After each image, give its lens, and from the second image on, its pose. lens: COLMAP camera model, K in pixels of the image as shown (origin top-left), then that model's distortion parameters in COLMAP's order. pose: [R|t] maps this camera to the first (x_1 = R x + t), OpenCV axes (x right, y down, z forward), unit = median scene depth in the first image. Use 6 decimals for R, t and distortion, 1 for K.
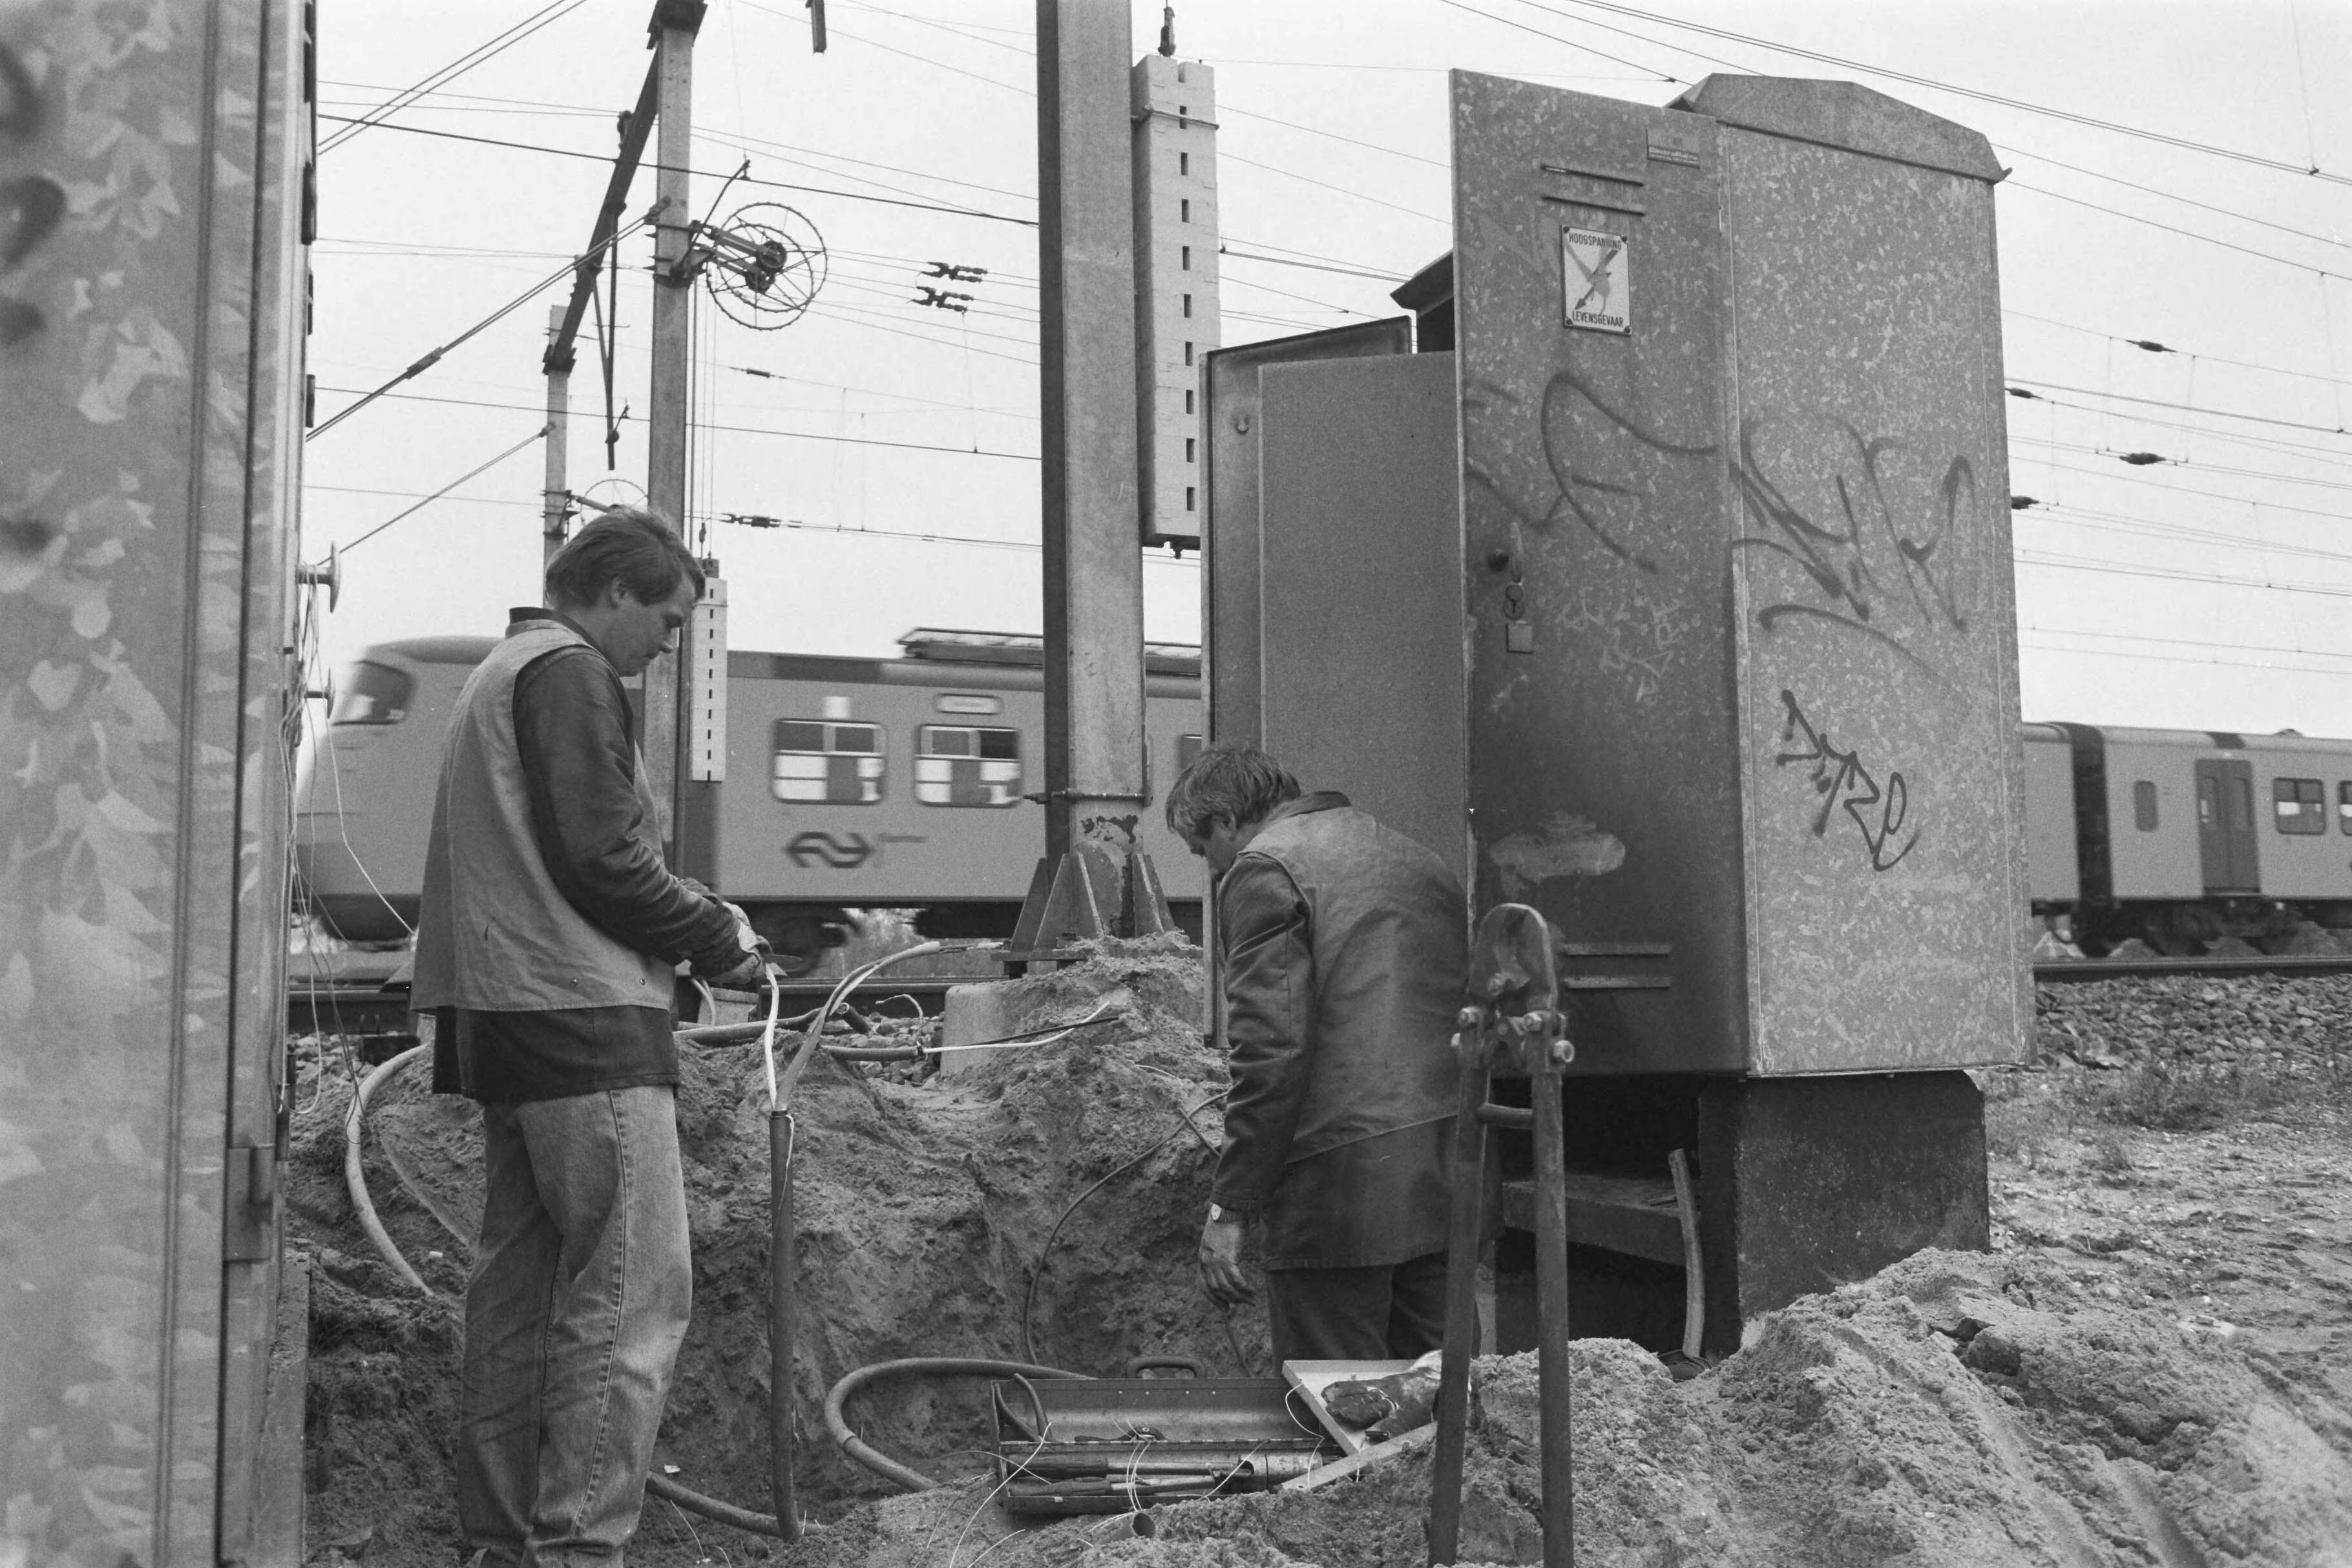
lens RADIAL K [[1913.4, 0, 1199.4], [0, 1913.4, 787.1], [0, 0, 1]] dist [-0.071341, 0.101014]
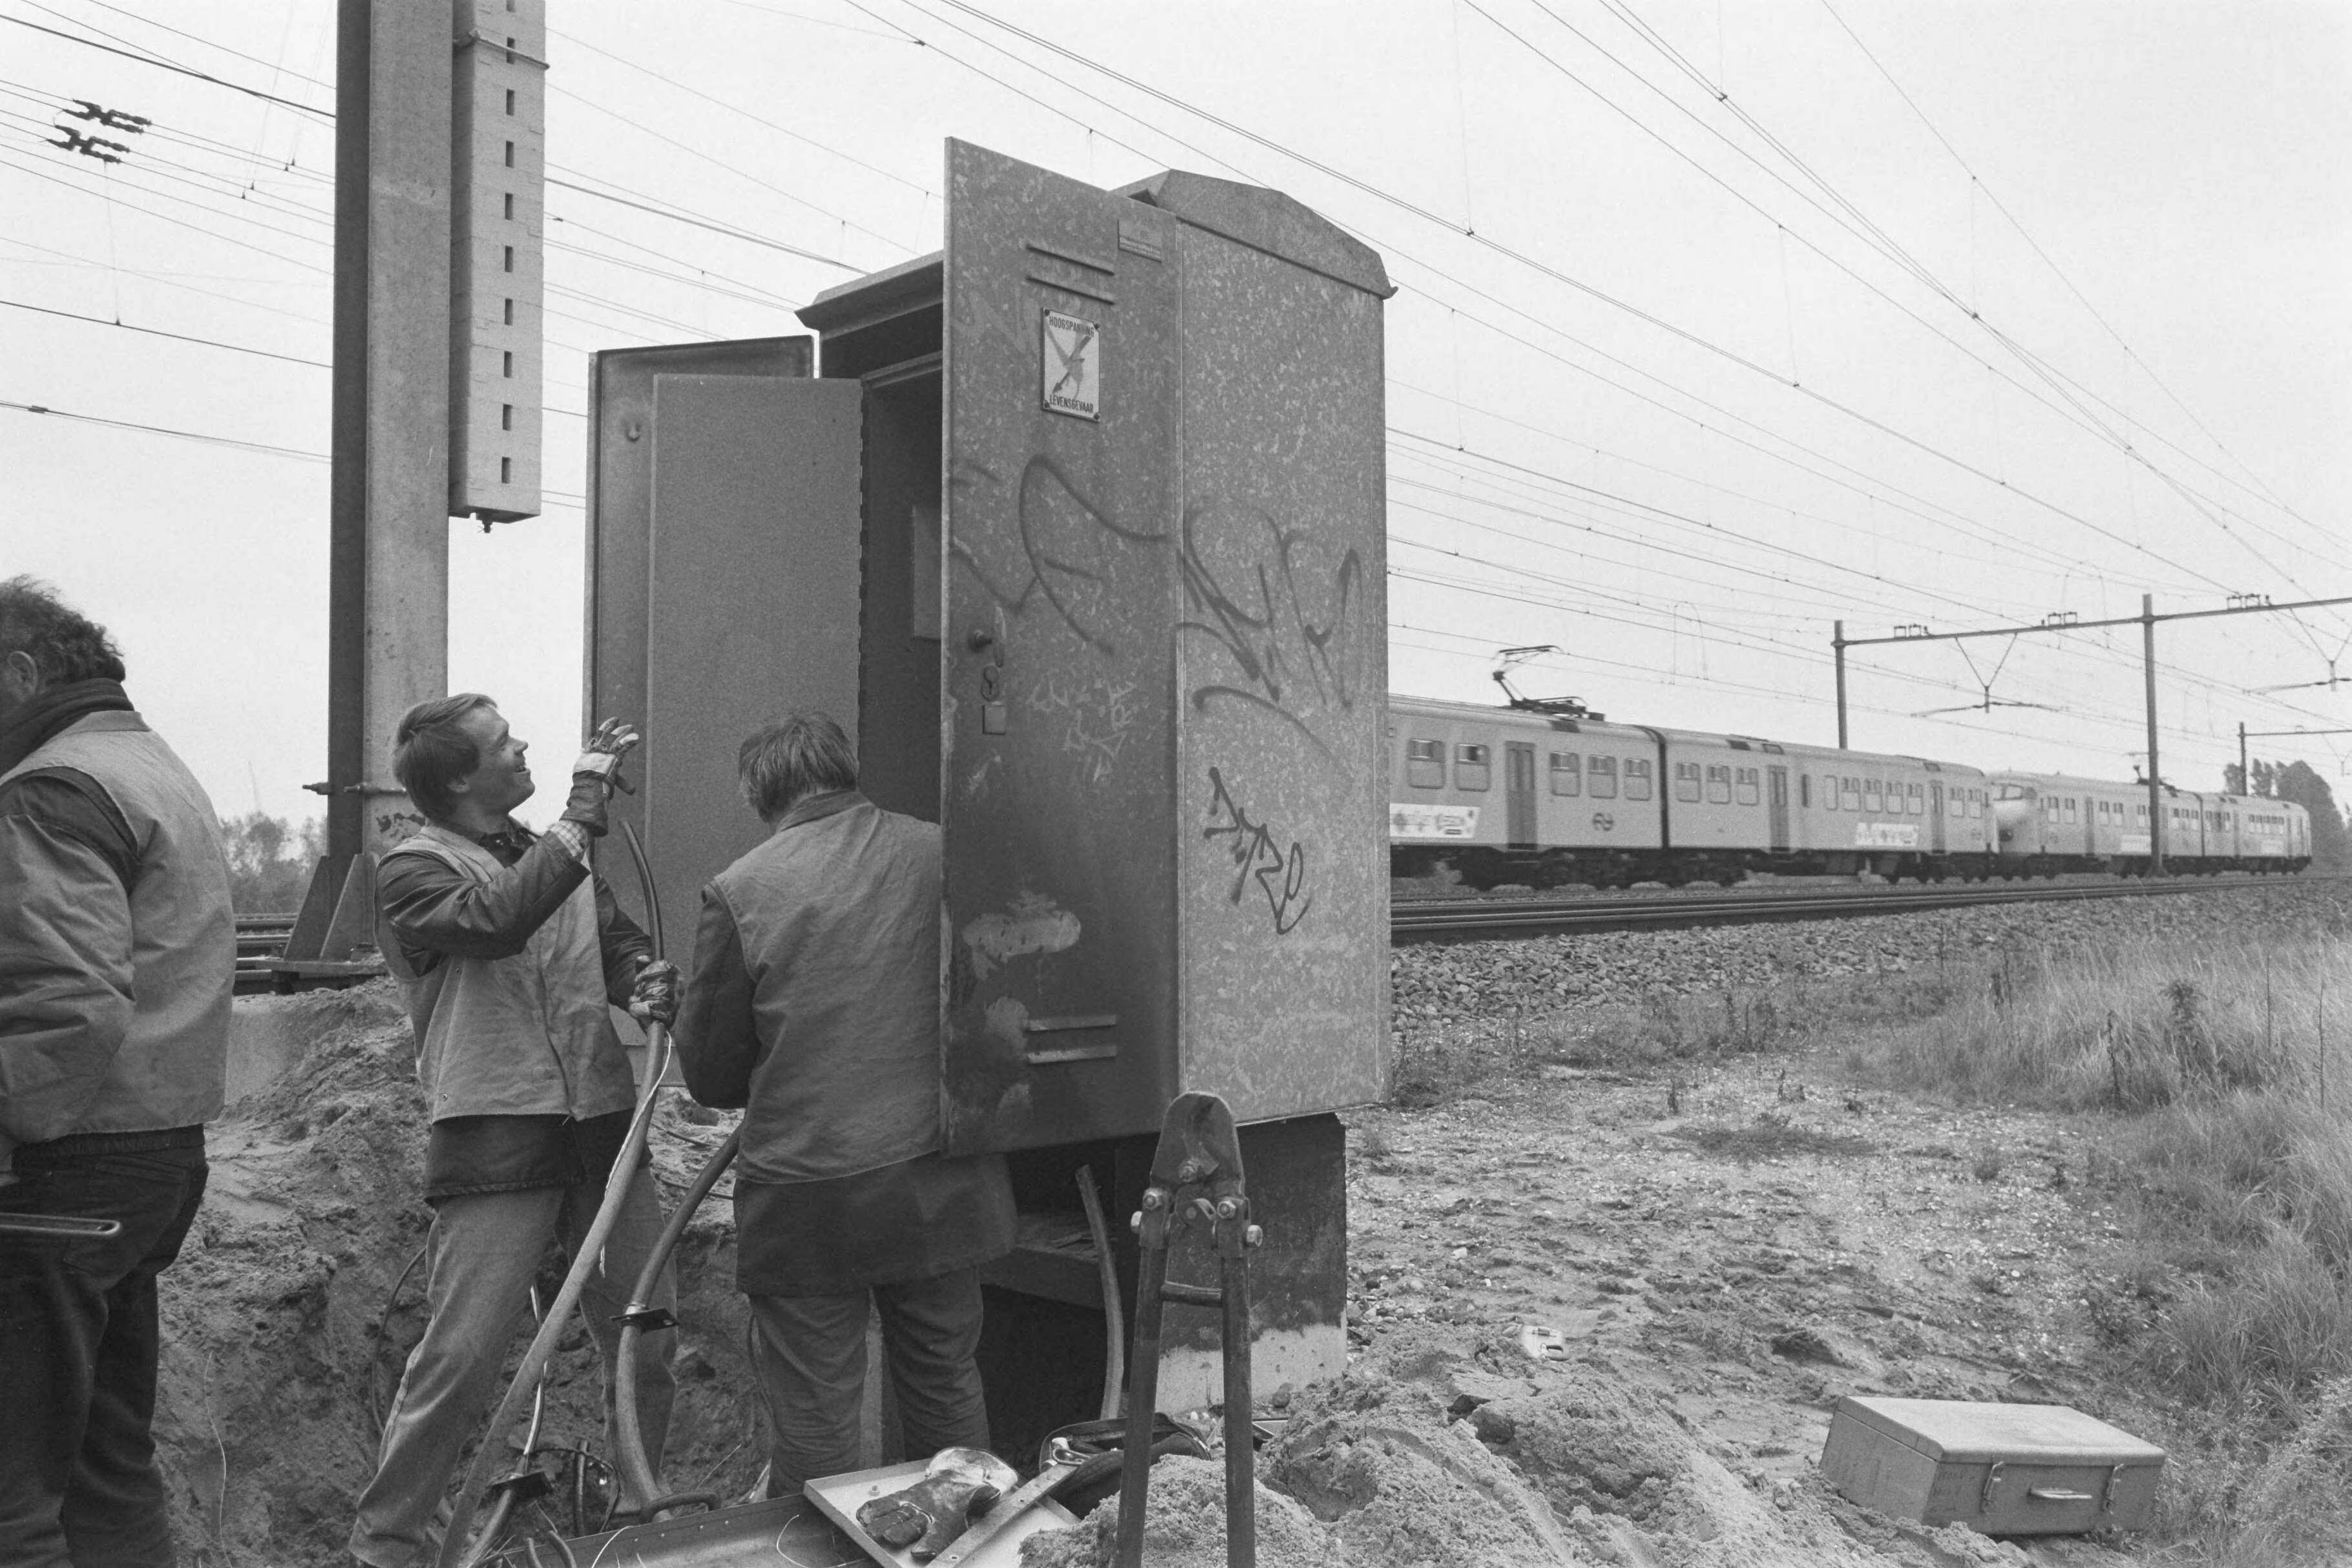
lens RADIAL K [[1913.4, 0, 1199.4], [0, 1913.4, 787.1], [0, 0, 1]] dist [-0.071341, 0.101014]
pose [[0.910278, 0.027827, 0.413062, -0.137774], [-0.042708, 0.998727, 0.026837, -0.067258], [-0.411789, -0.042070, 0.910308, 0.028647]]
